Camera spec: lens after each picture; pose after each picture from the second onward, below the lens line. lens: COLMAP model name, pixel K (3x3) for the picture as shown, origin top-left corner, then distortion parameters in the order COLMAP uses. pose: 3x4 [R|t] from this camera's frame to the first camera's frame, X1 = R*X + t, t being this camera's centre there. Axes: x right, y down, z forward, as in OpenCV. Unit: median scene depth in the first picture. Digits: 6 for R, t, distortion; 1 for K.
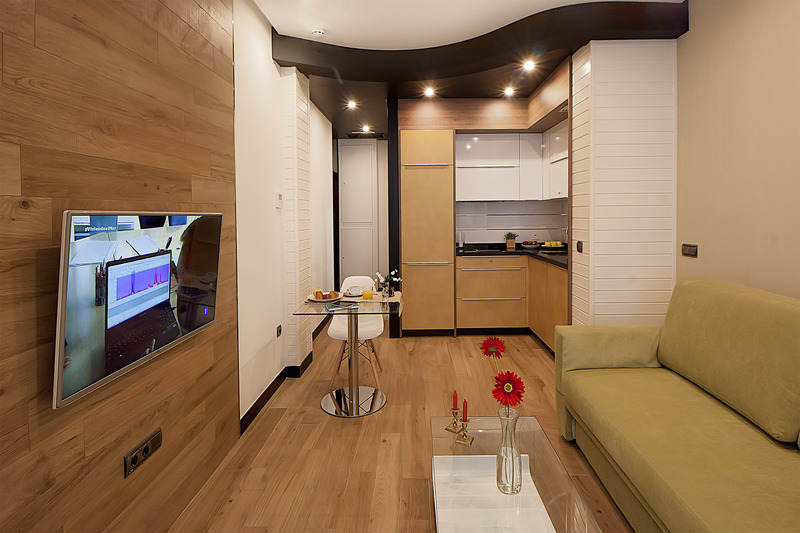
lens RADIAL K [[378.7, 0, 399.3], [0, 378.7, 221.4], [0, 0, 1]] dist [-0.000135, 0.000001]
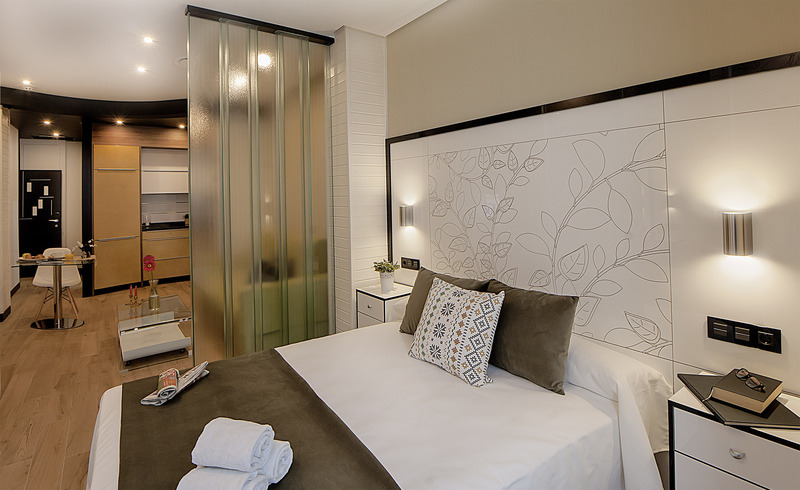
lens RADIAL K [[376.1, 0, 401.1], [0, 376.1, 189.2], [0, 0, 1]] dist [0.000389, -0.000055]
pose [[0.757596, 0.002092, 0.652720, -0.043295], [0.024846, 0.999178, -0.032040, 0.000612], [-0.652250, 0.040491, 0.756921, -0.790299]]
